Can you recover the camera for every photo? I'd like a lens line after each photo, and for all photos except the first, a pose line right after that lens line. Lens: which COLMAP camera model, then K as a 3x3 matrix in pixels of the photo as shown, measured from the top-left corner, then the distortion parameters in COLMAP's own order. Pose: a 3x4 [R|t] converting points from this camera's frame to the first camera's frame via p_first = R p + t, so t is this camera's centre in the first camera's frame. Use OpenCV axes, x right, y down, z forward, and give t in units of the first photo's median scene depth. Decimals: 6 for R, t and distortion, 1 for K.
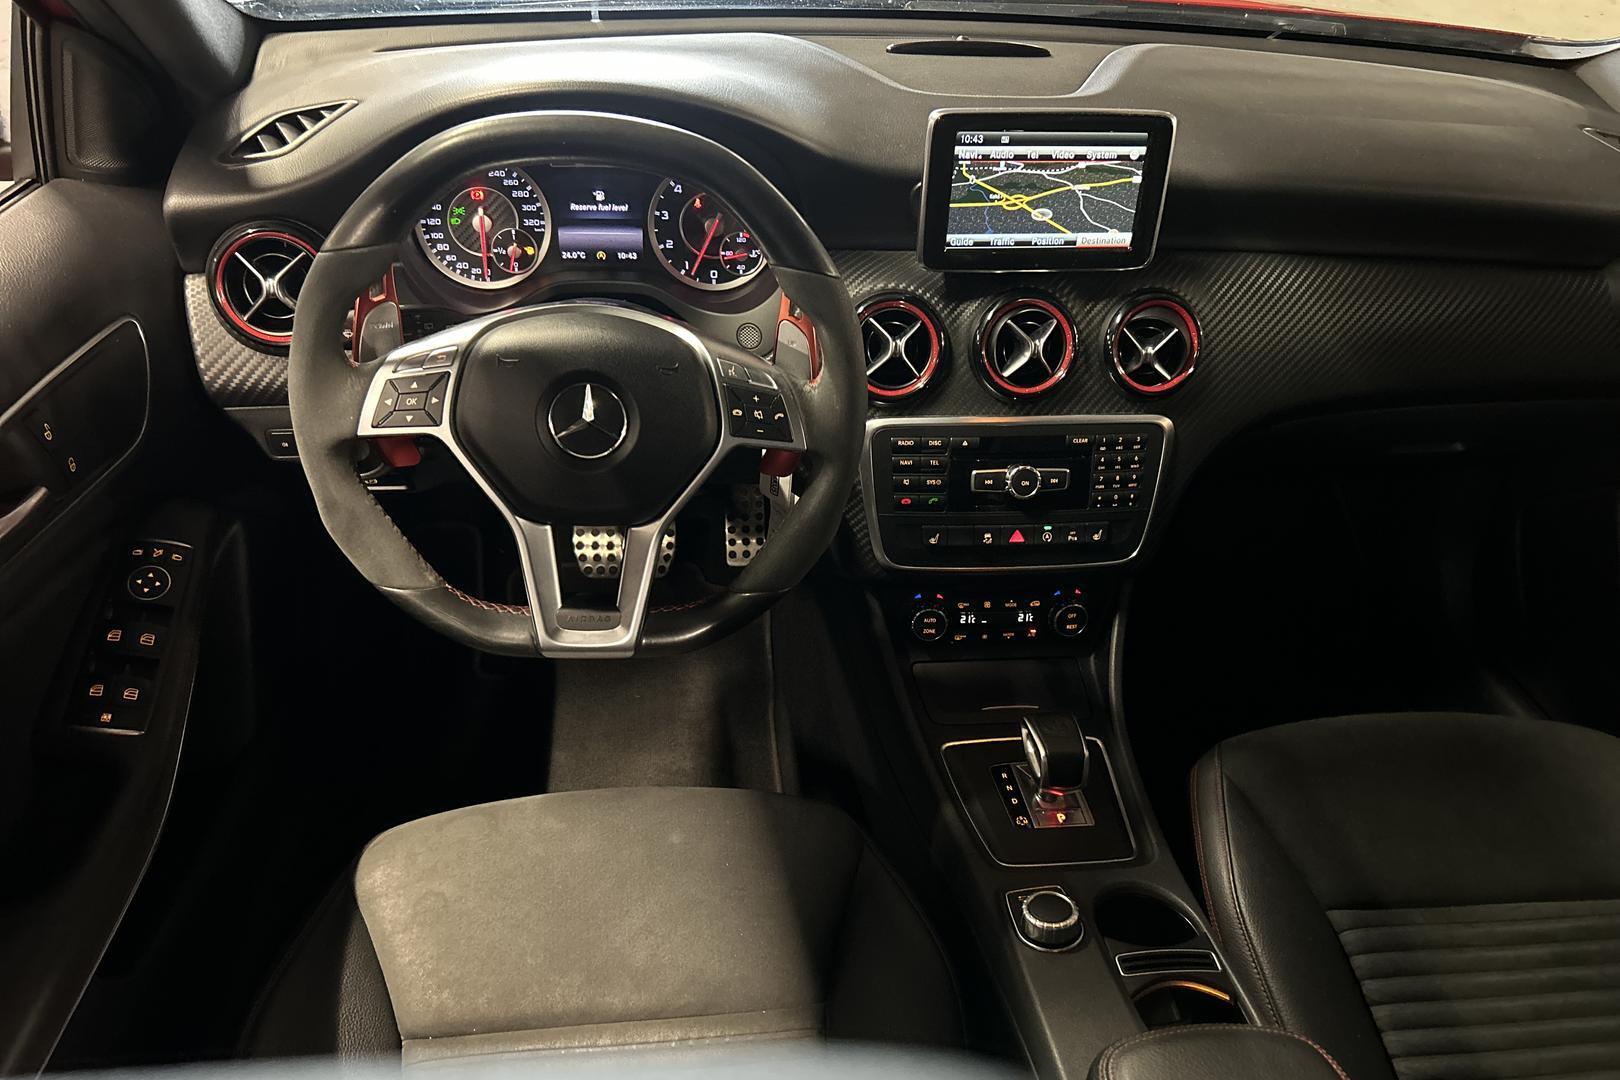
lens RADIAL K [[1223.0, 0, 817.6], [0, 1223.0, 545.2], [0, 0, 1]] dist [0.054547, -0.081780]
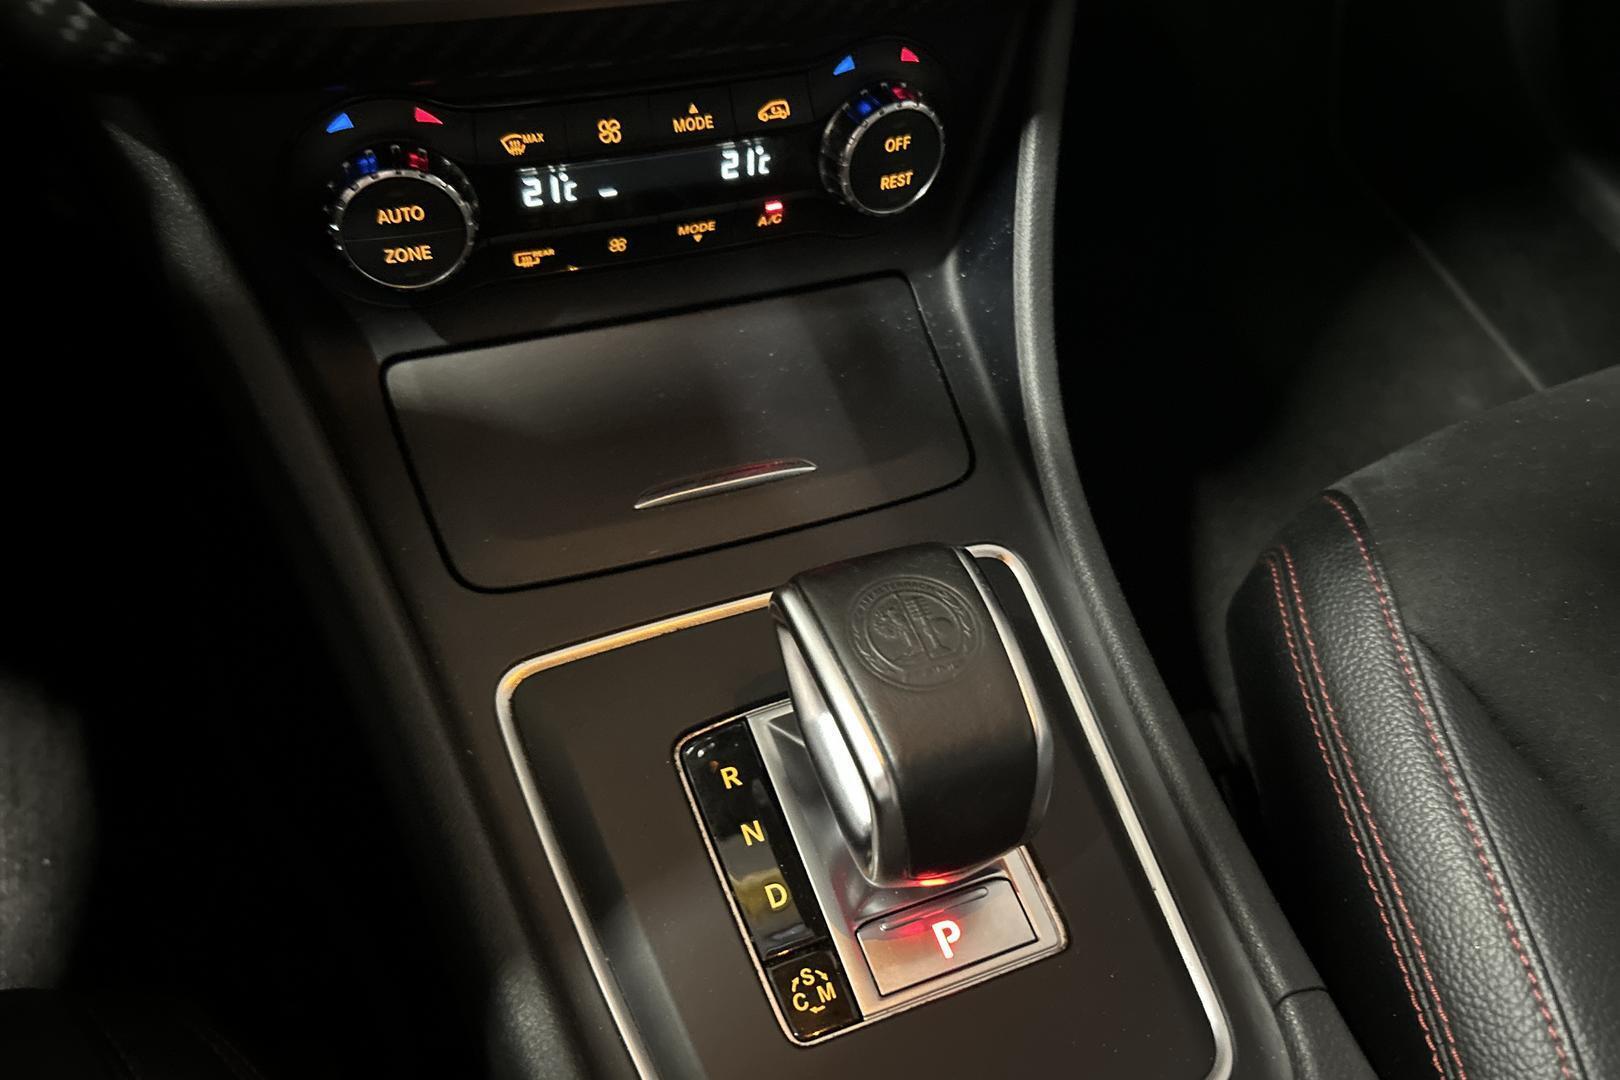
lens RADIAL K [[1228.0, 0, 809.7], [0, 1228.0, 529.6], [0, 0, 1]] dist [0.044542, -0.108767]
pose [[0.968616, -0.155995, 0.193518, 0.123908], [0.069178, 0.916969, 0.392915, 0.026784], [-0.238743, -0.367196, 0.898982, 0.761877]]
